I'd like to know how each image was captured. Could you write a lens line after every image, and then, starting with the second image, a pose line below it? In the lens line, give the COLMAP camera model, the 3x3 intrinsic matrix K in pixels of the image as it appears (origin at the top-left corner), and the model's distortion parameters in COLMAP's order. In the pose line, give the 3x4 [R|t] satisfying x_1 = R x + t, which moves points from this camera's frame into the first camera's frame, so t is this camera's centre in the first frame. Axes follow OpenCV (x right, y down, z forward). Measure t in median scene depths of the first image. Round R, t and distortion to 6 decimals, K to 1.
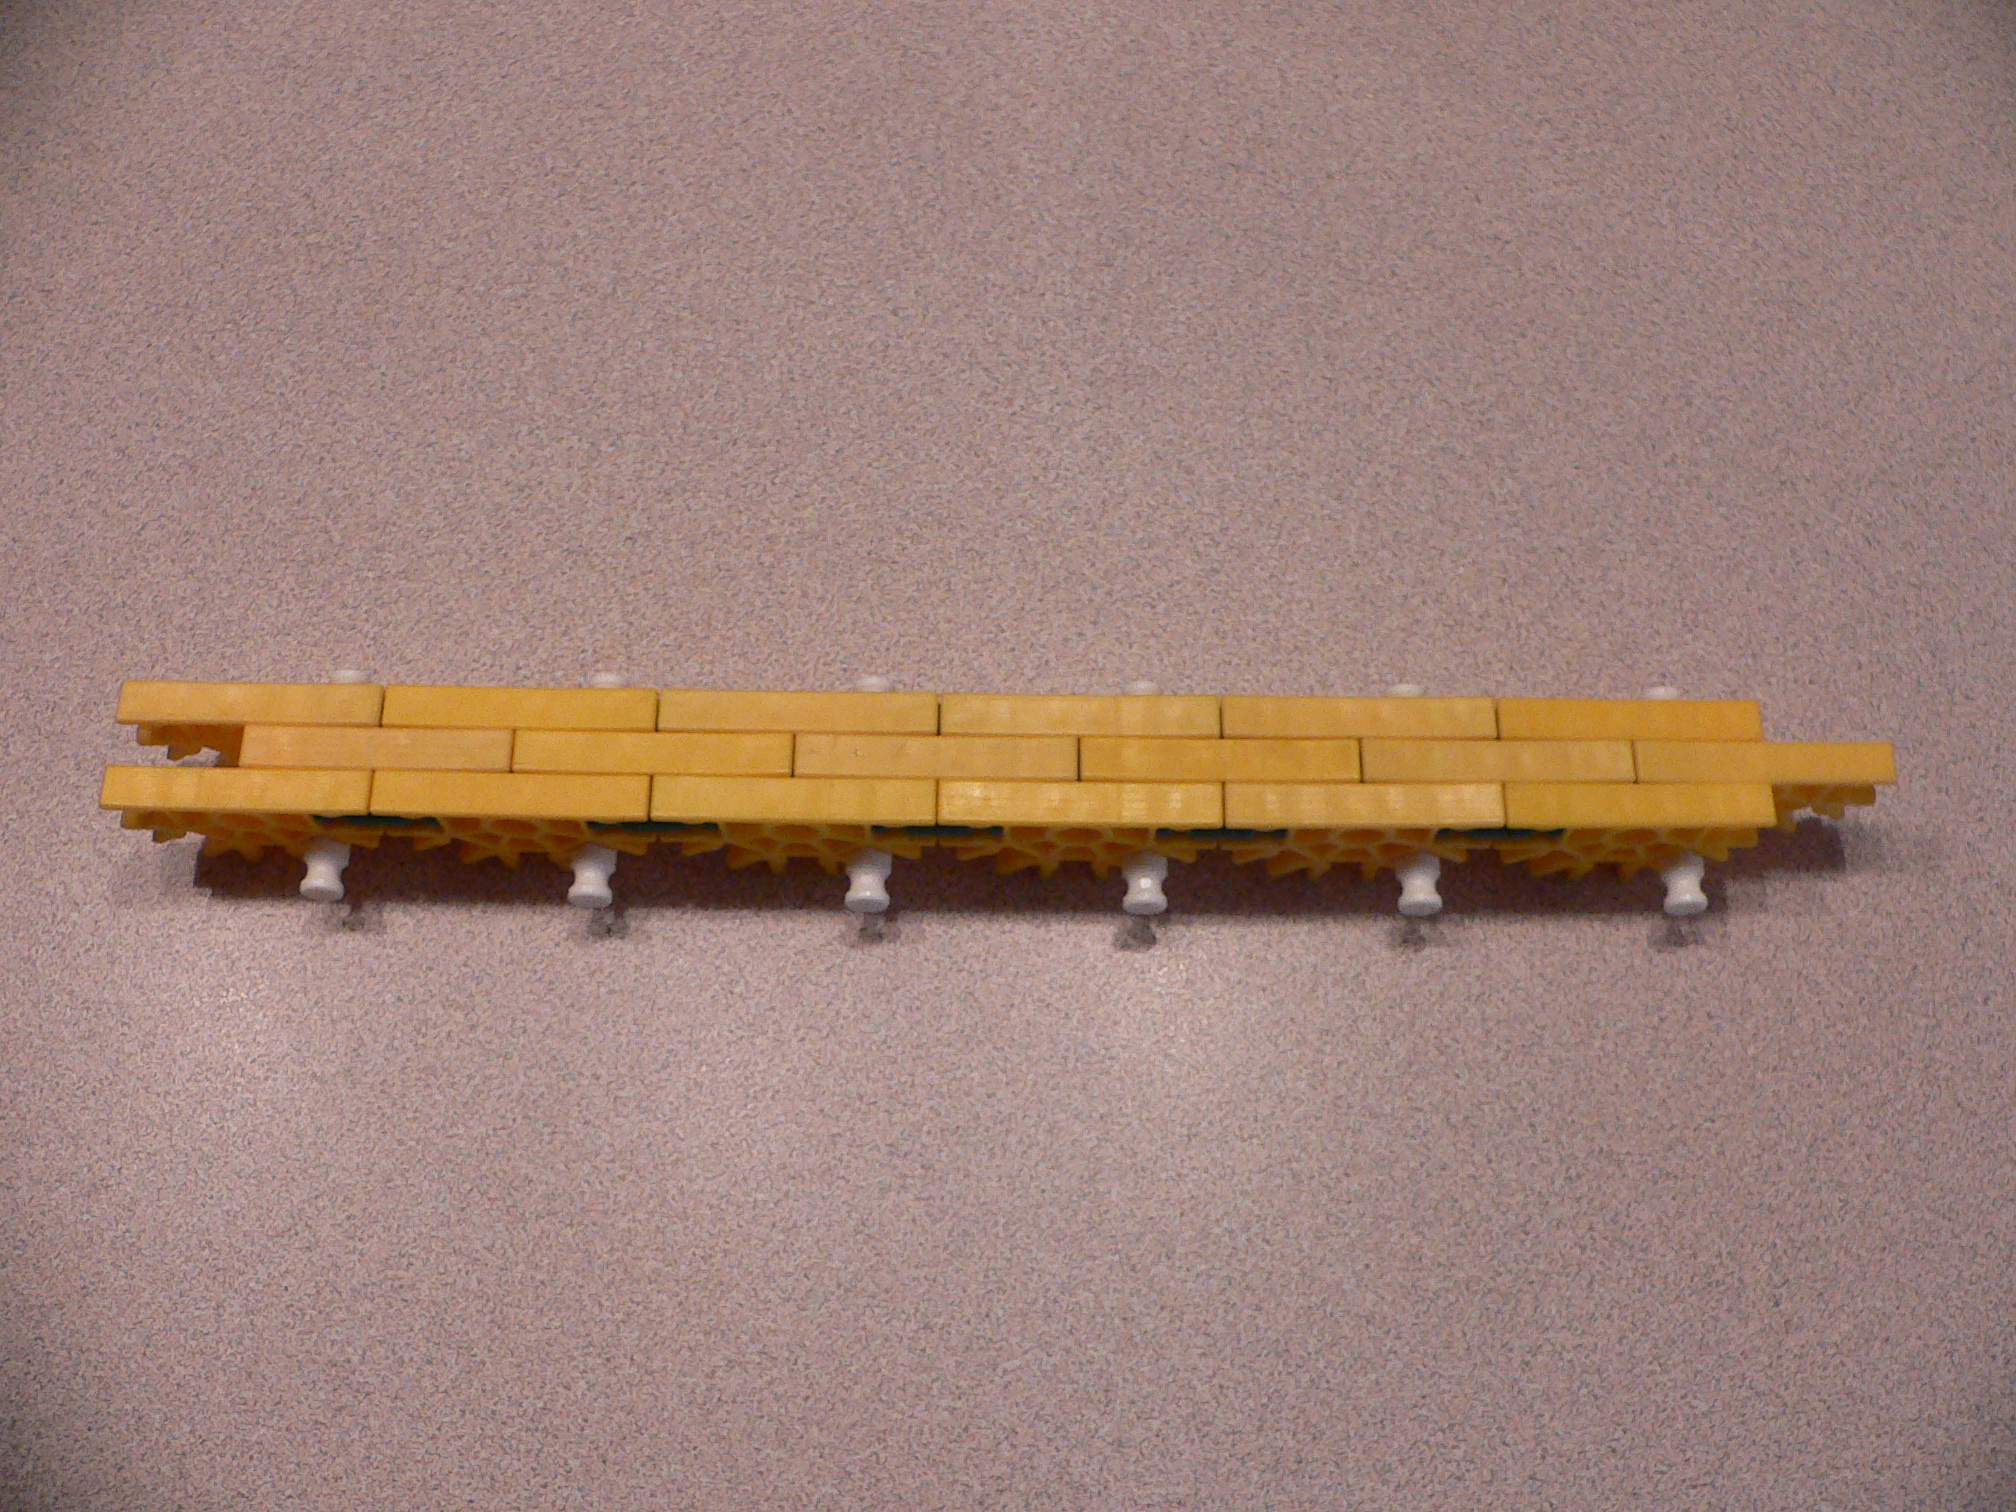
lens RADIAL K [[2154.8, 0, 1033.8], [0, 2154.8, 729.3], [0, 0, 1]] dist [-0.170579, 0.000000]
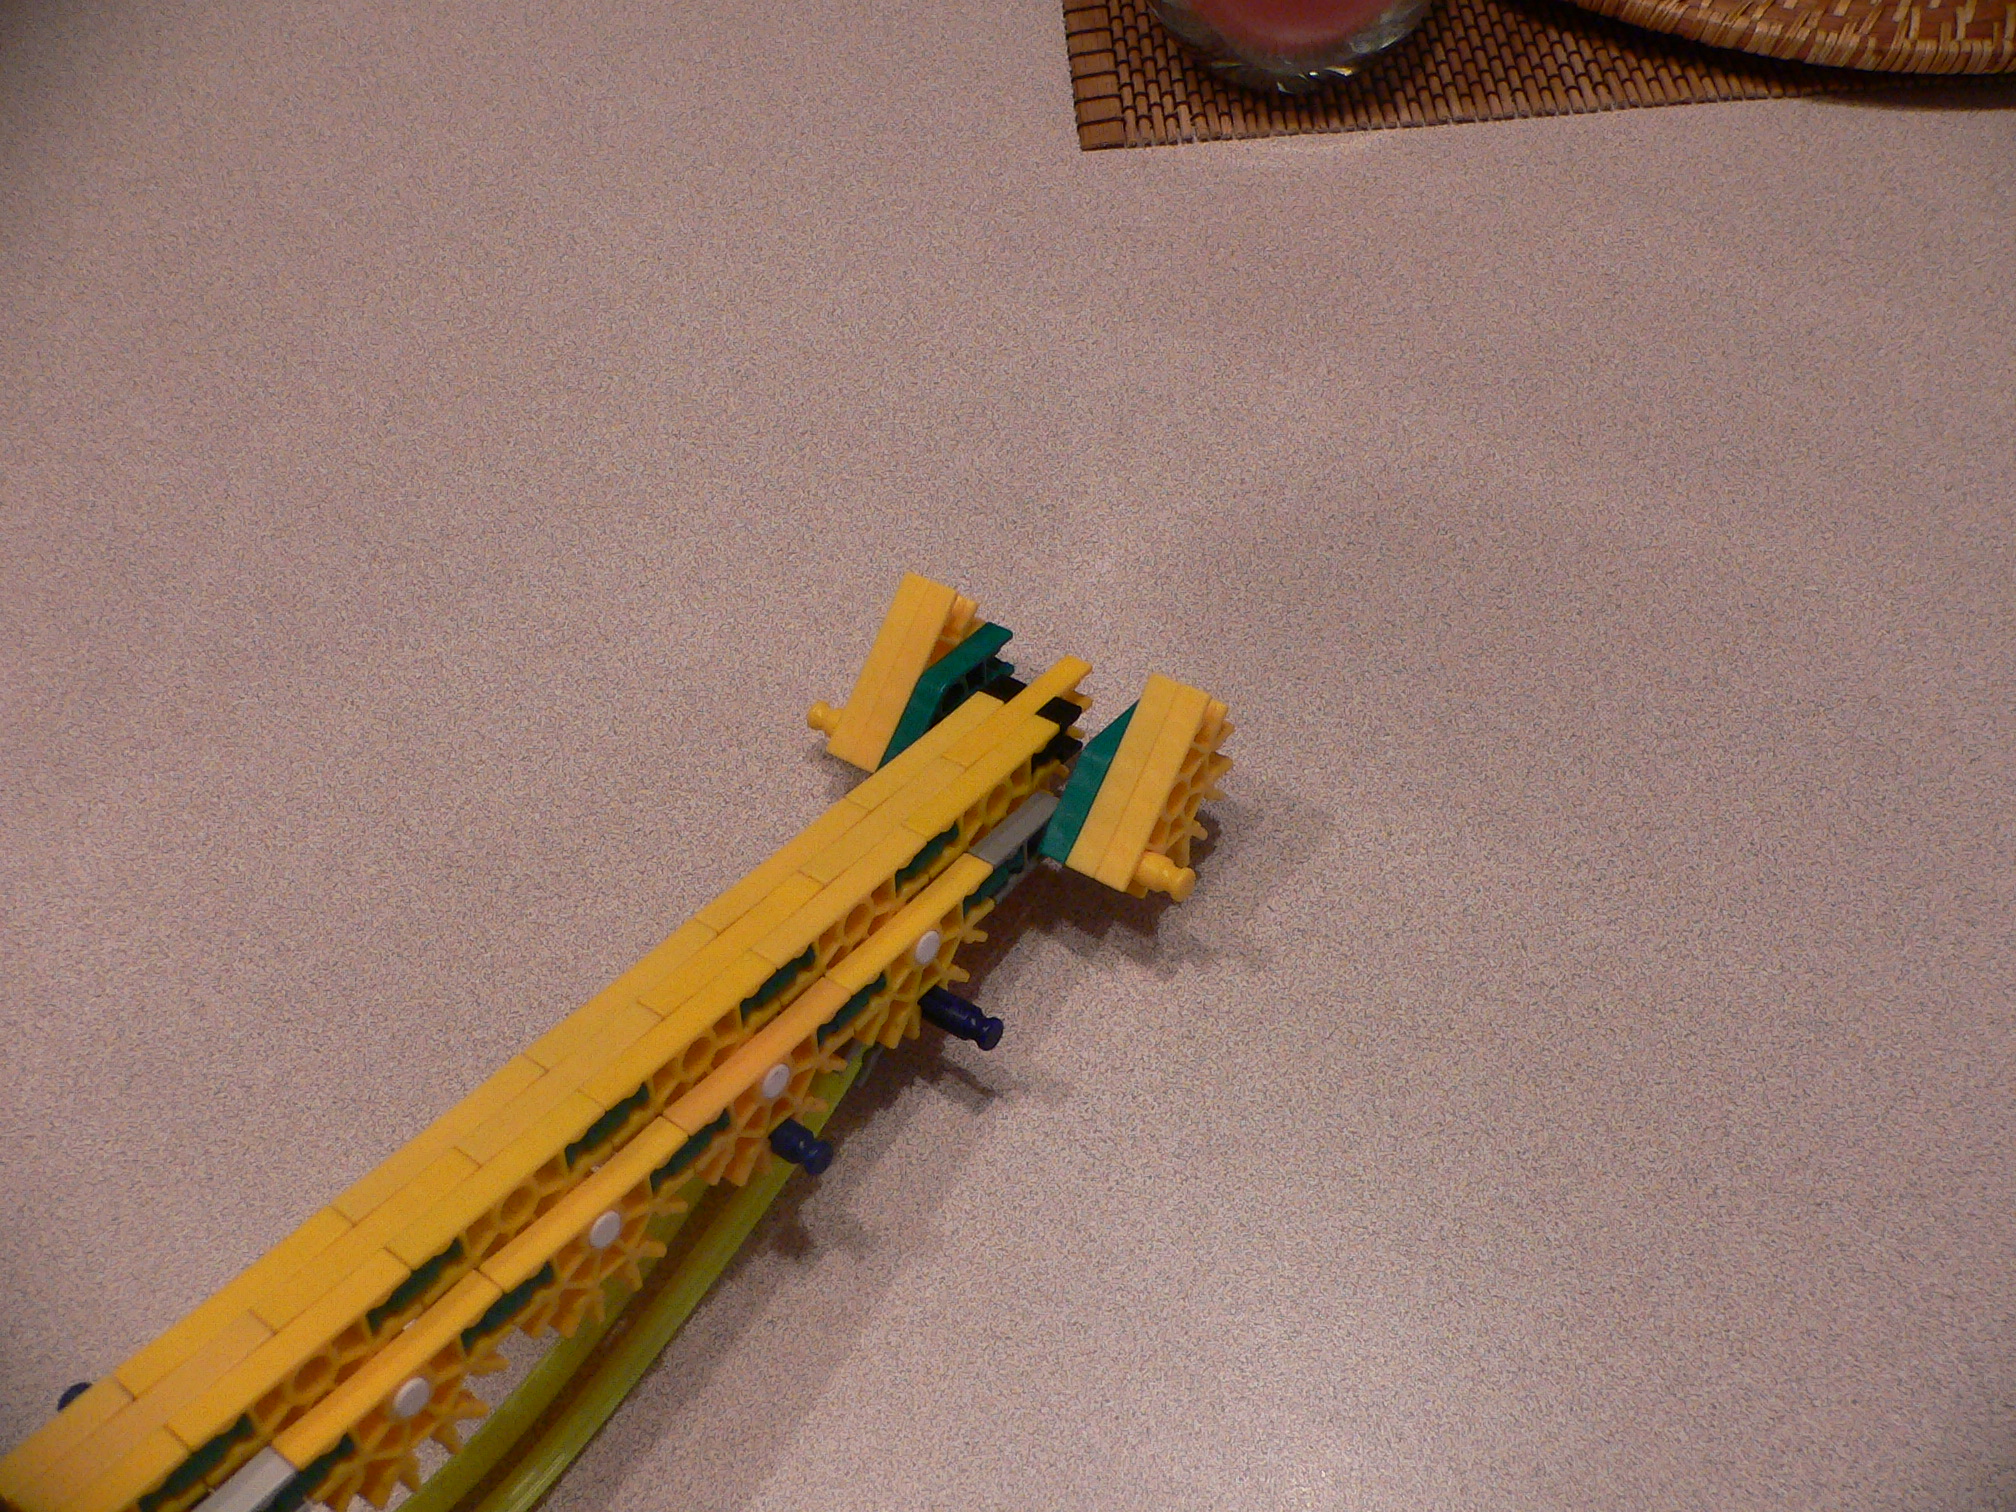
lens RADIAL K [[2154.8, 0, 1039.9], [0, 2154.8, 712.6], [0, 0, 1]] dist [-0.170579, 0.000000]
pose [[0.996724, -0.055613, -0.058720, 0.033872], [0.042717, 0.978523, -0.201664, -0.170407], [0.068674, 0.198495, 0.977693, -0.133566]]
